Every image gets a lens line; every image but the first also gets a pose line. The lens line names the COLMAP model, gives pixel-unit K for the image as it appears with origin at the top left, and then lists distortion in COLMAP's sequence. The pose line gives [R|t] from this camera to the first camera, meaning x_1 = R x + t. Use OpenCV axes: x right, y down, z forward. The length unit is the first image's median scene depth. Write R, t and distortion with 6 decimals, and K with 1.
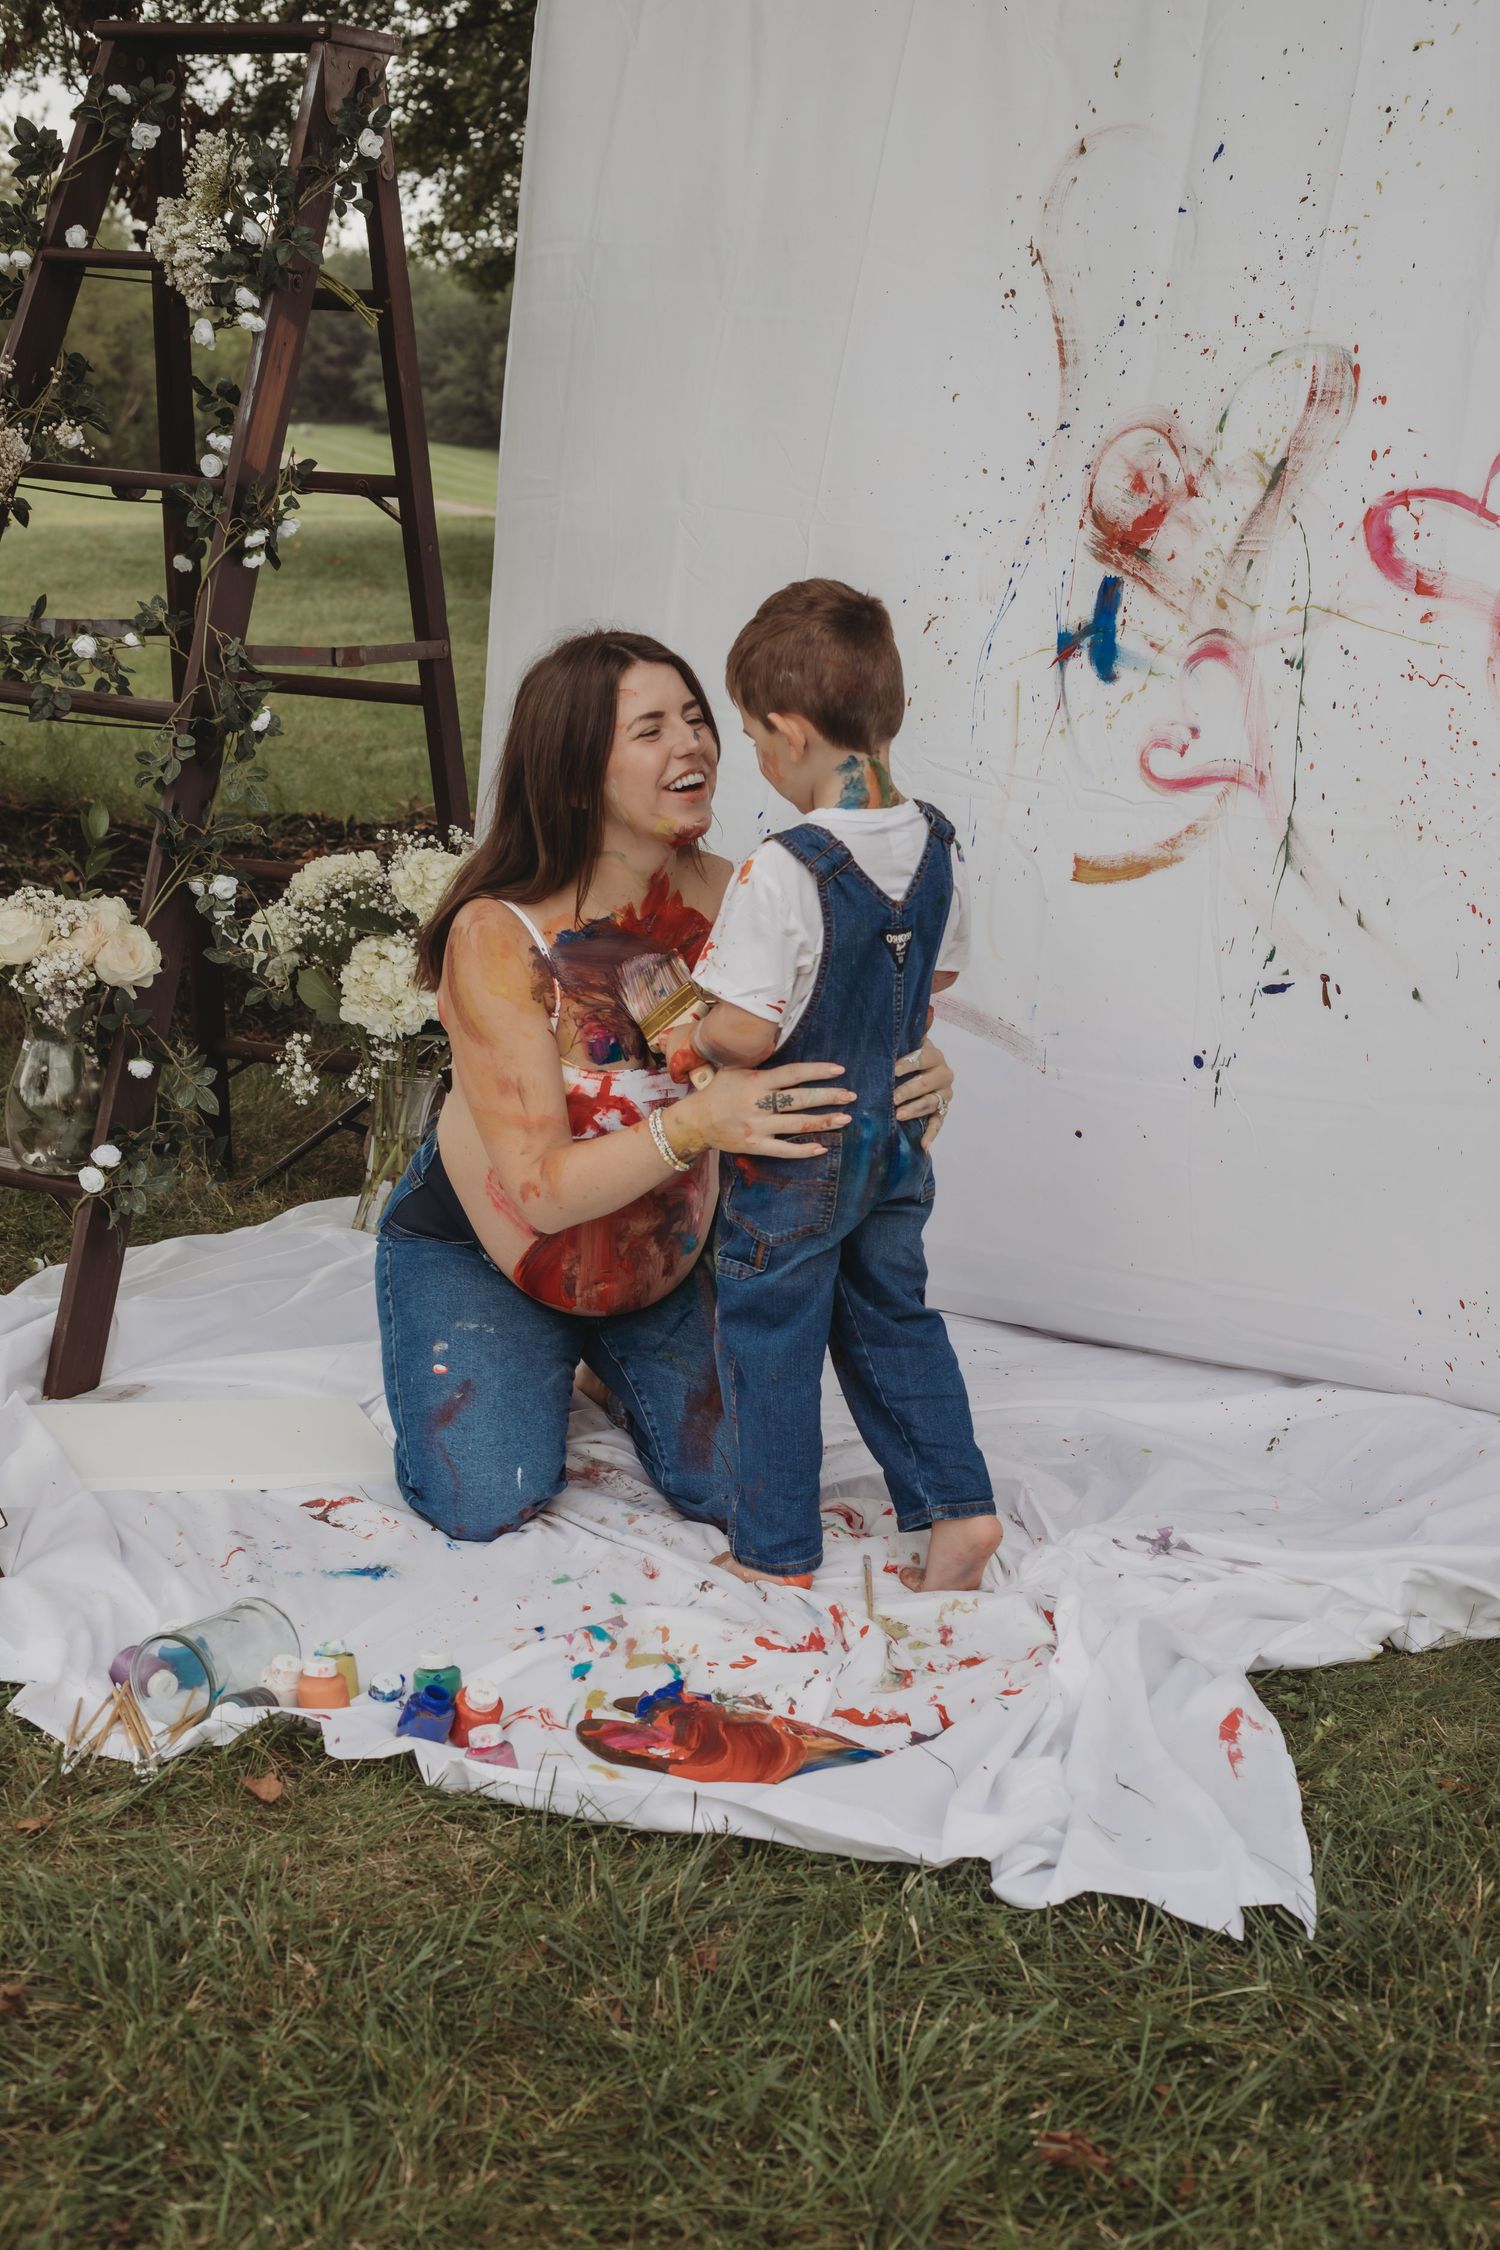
lens RADIAL K [[3361.3, 0, 815.0], [0, 3361.3, 1139.6], [0, 0, 1]] dist [-0.072480, 0.000000]
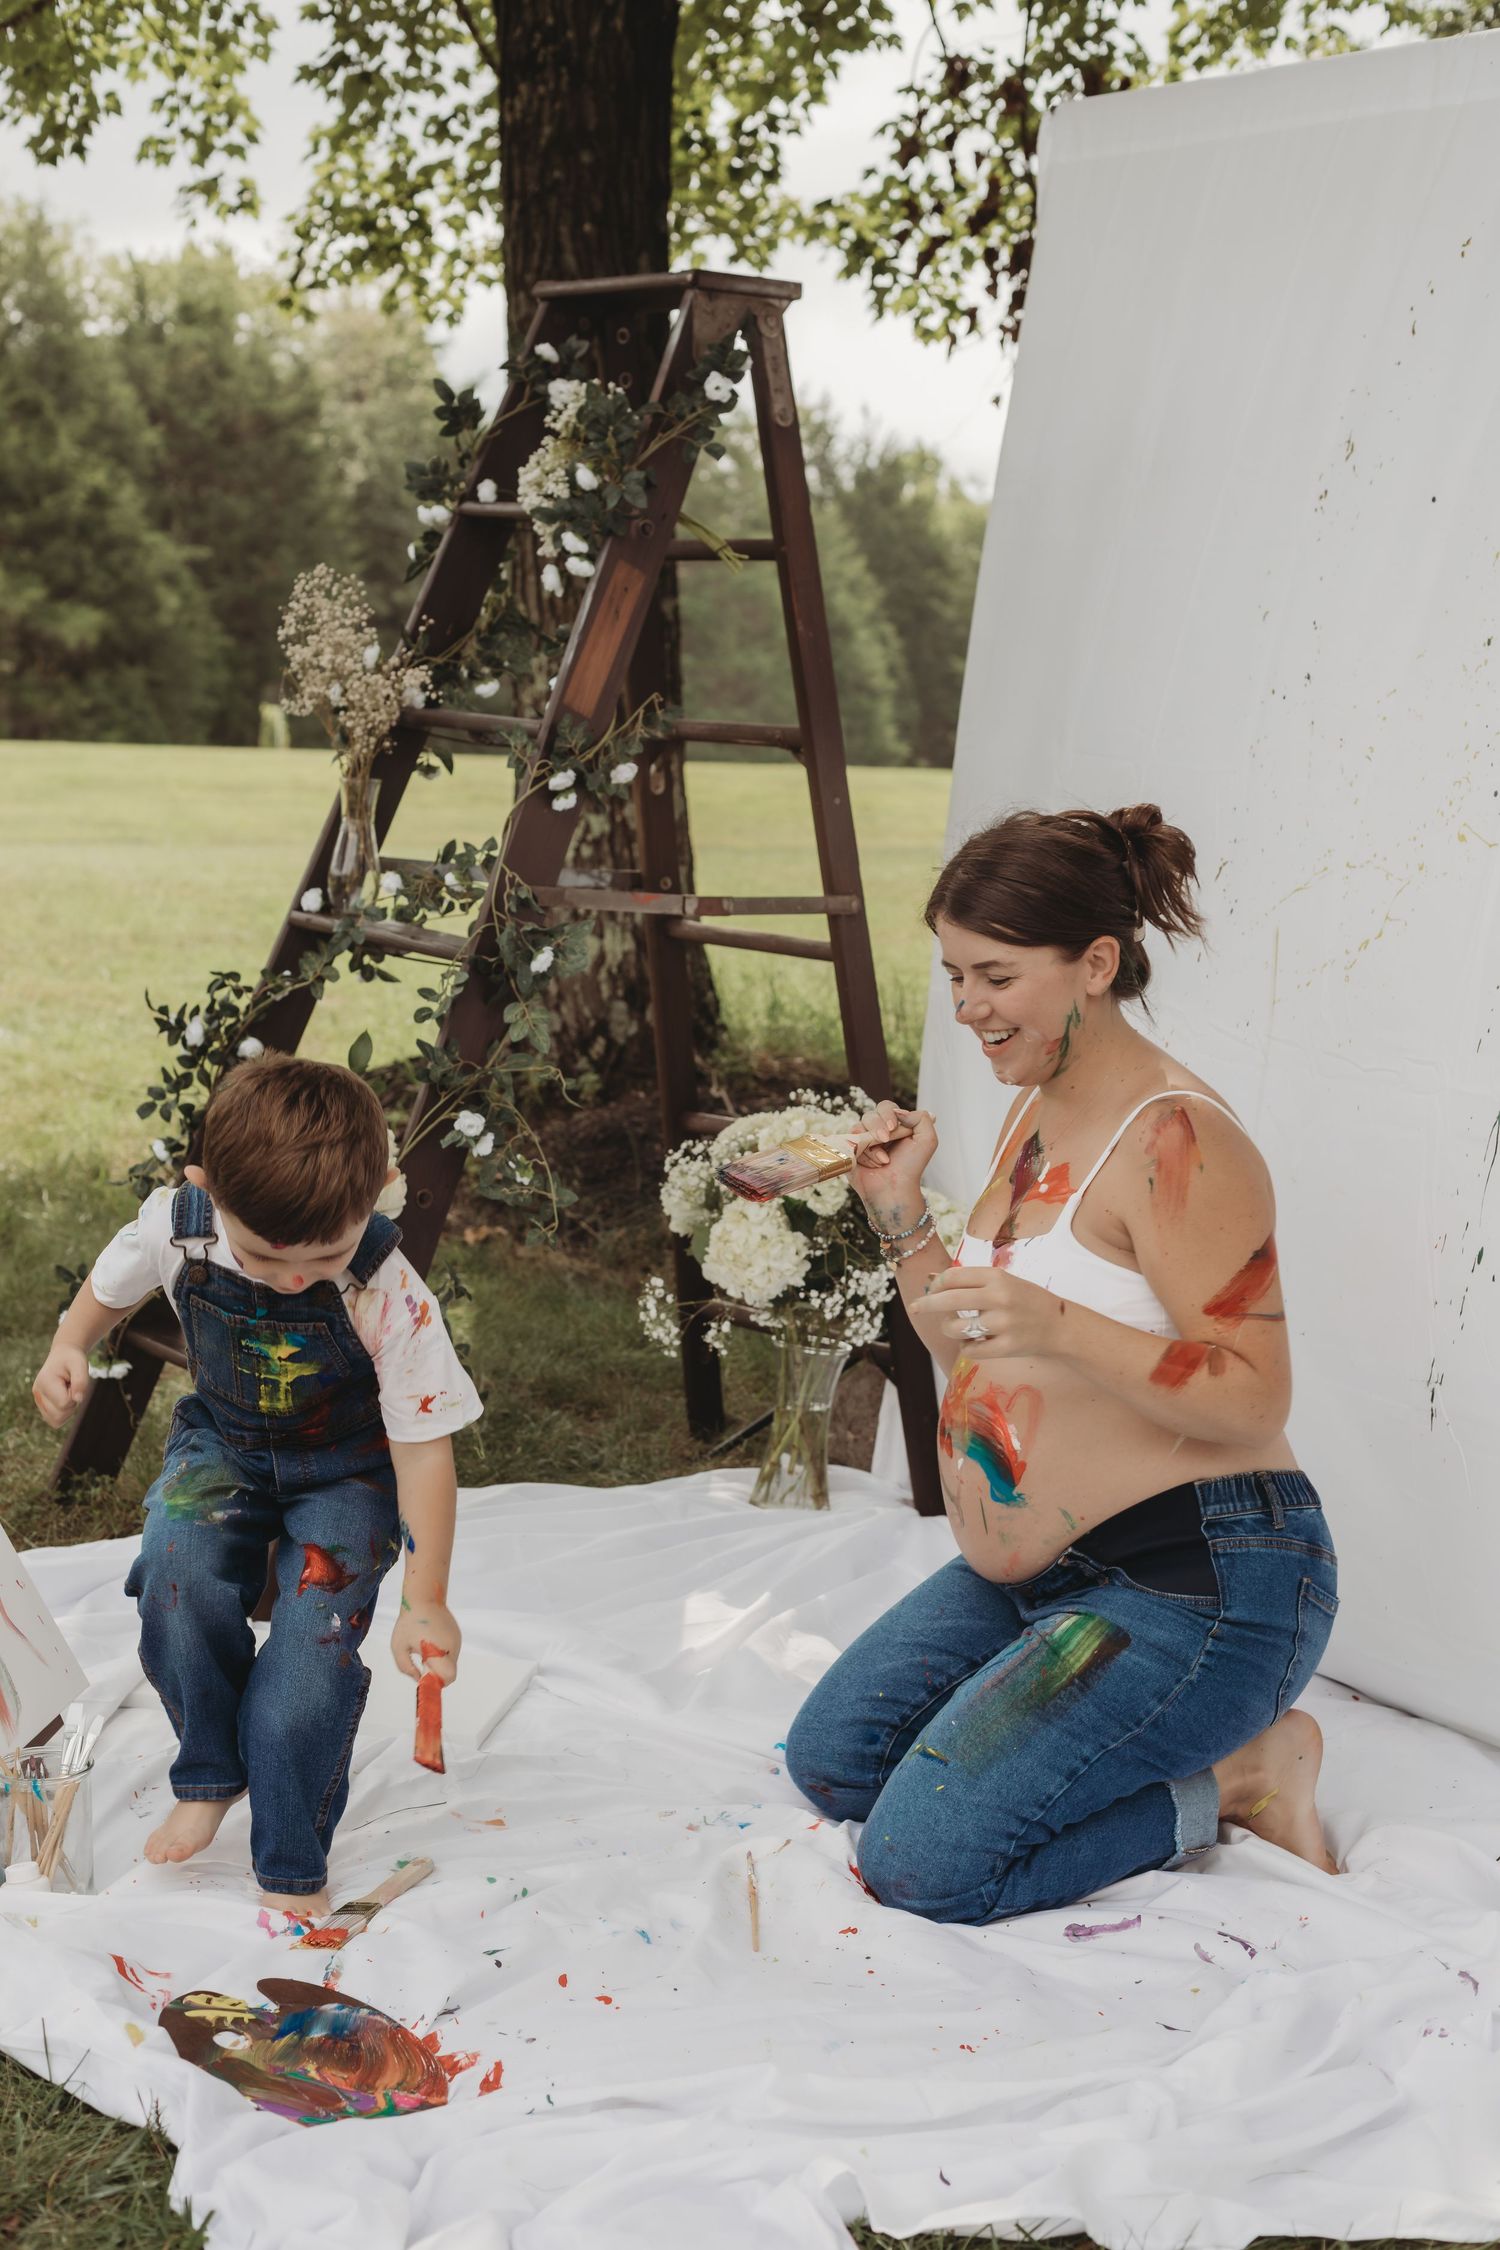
lens RADIAL K [[3361.3, 0, 770.0], [0, 3361.3, 1132.8], [0, 0, 1]] dist [-0.072480, 0.000000]
pose [[0.891631, 0.051002, -0.449881, 0.398492], [-0.095599, 0.992441, -0.076959, -0.005438], [0.442555, 0.111627, 0.889766, 0.174978]]
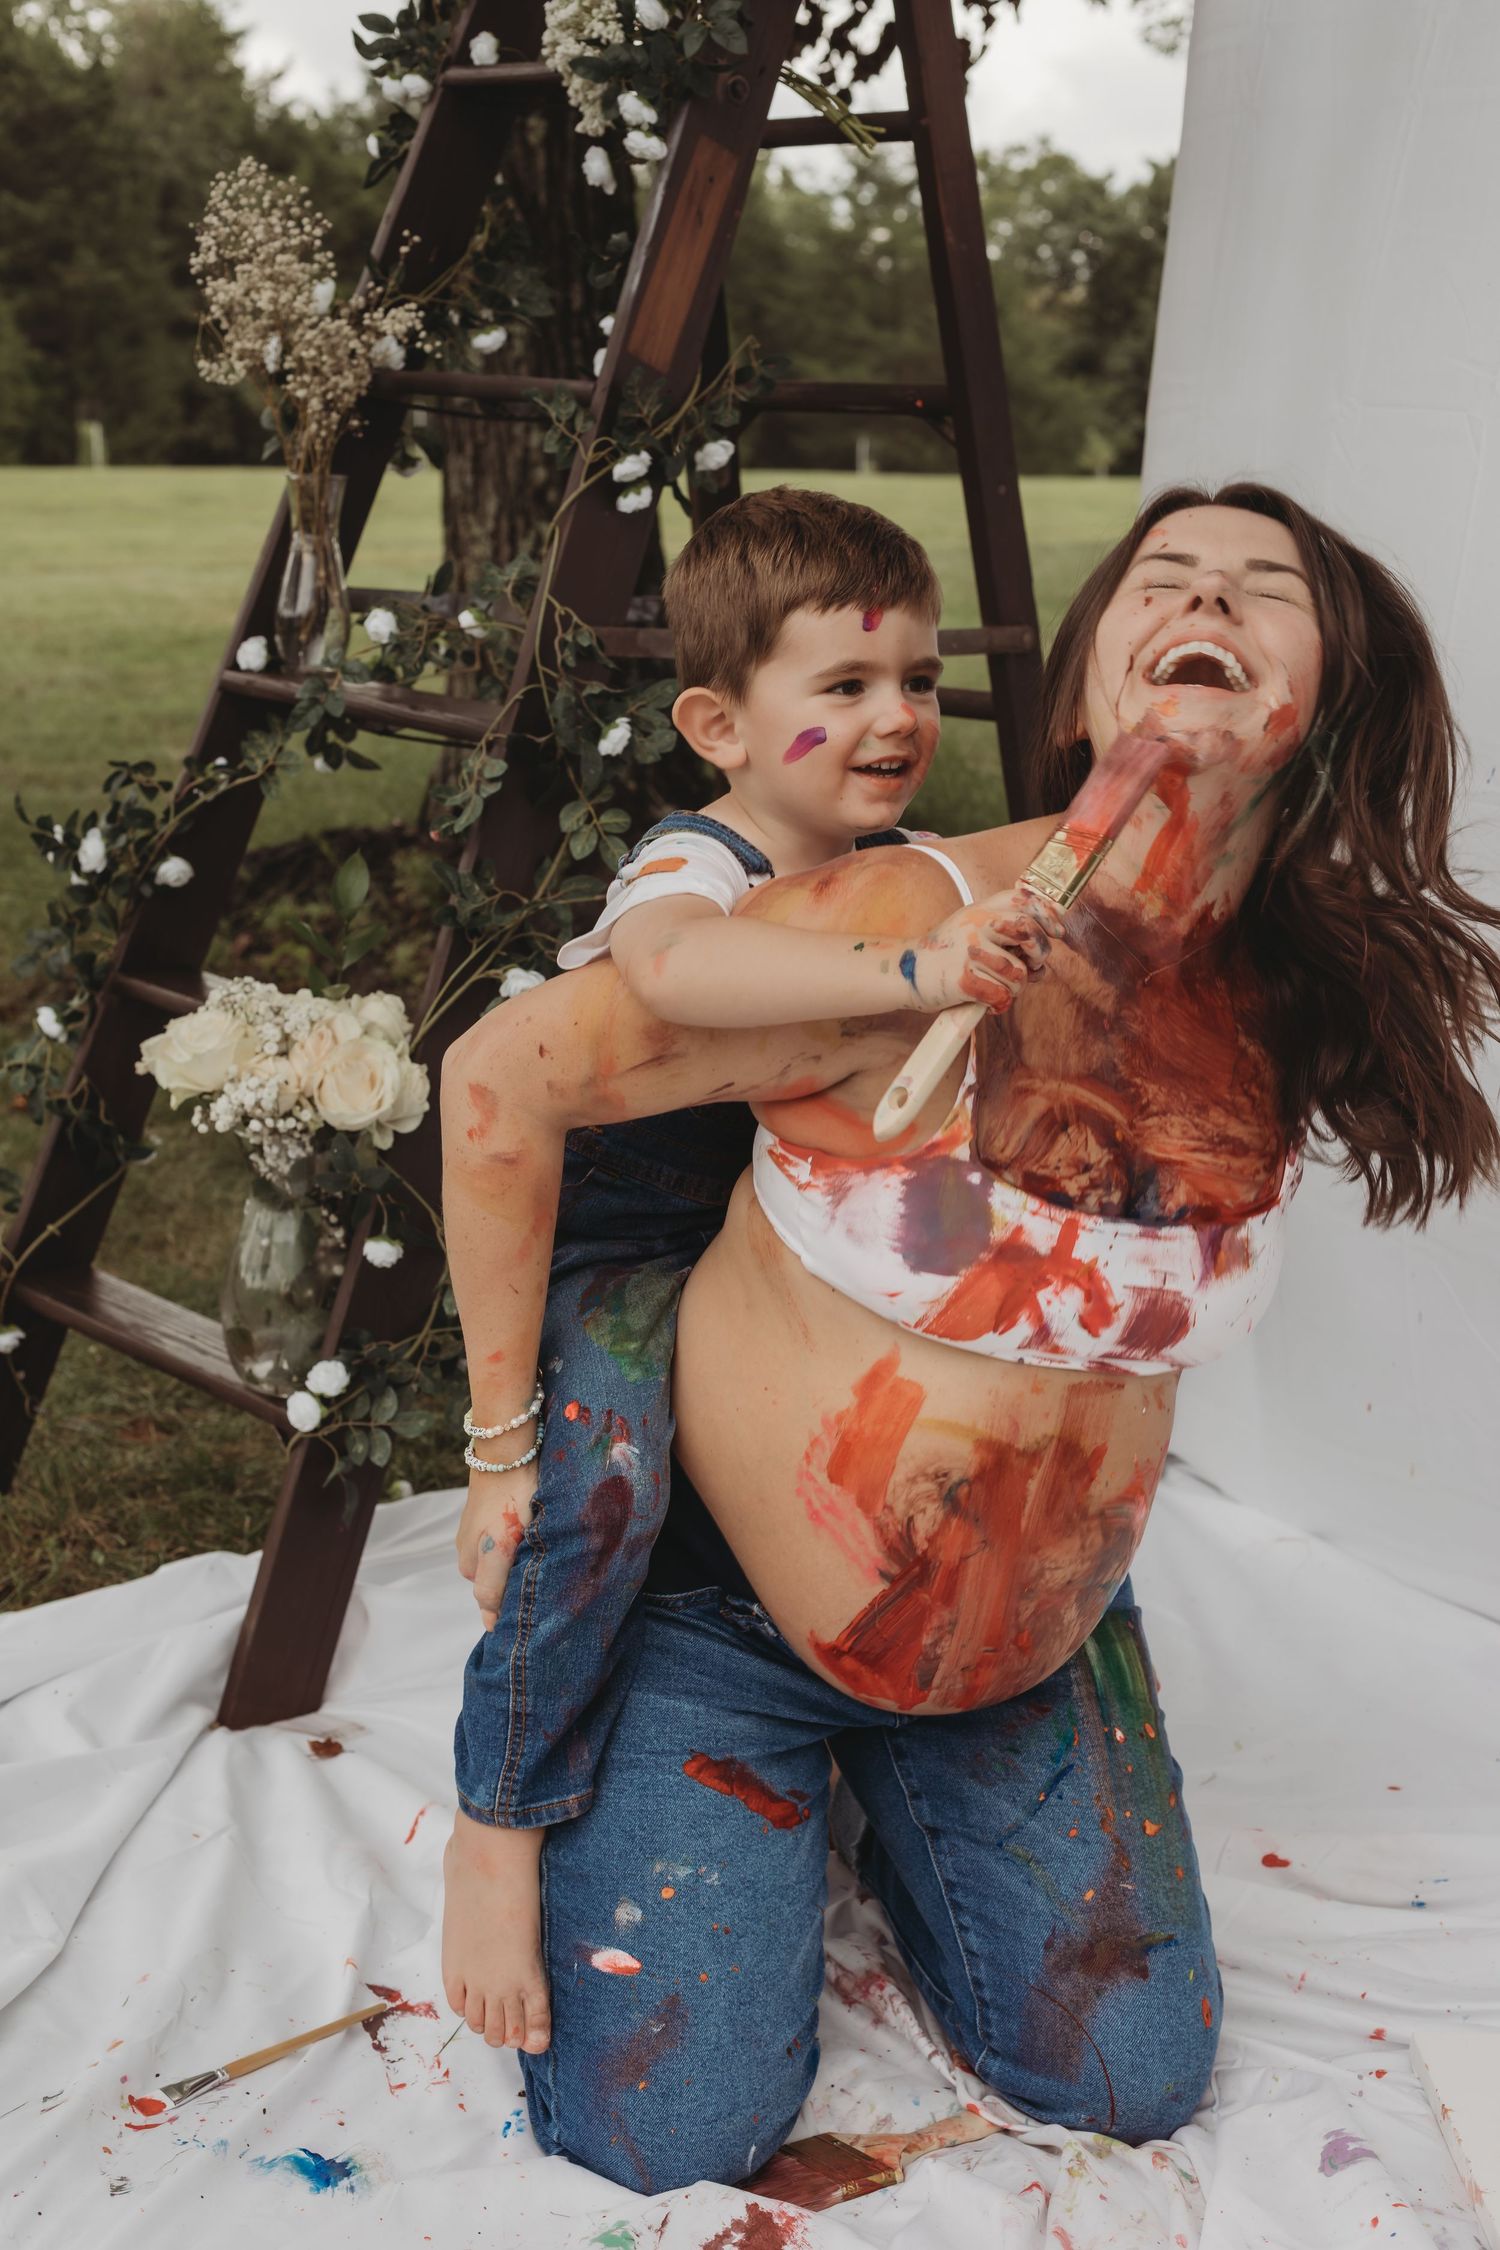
lens RADIAL K [[3361.3, 0, 738.7], [0, 3361.3, 1118.7], [0, 0, 1]] dist [-0.072480, 0.000000]
pose [[0.910882, 0.057259, -0.408676, 0.155323], [-0.062256, 0.998060, 0.001077, -0.060072], [0.407945, 0.024462, 0.912679, 0.465618]]
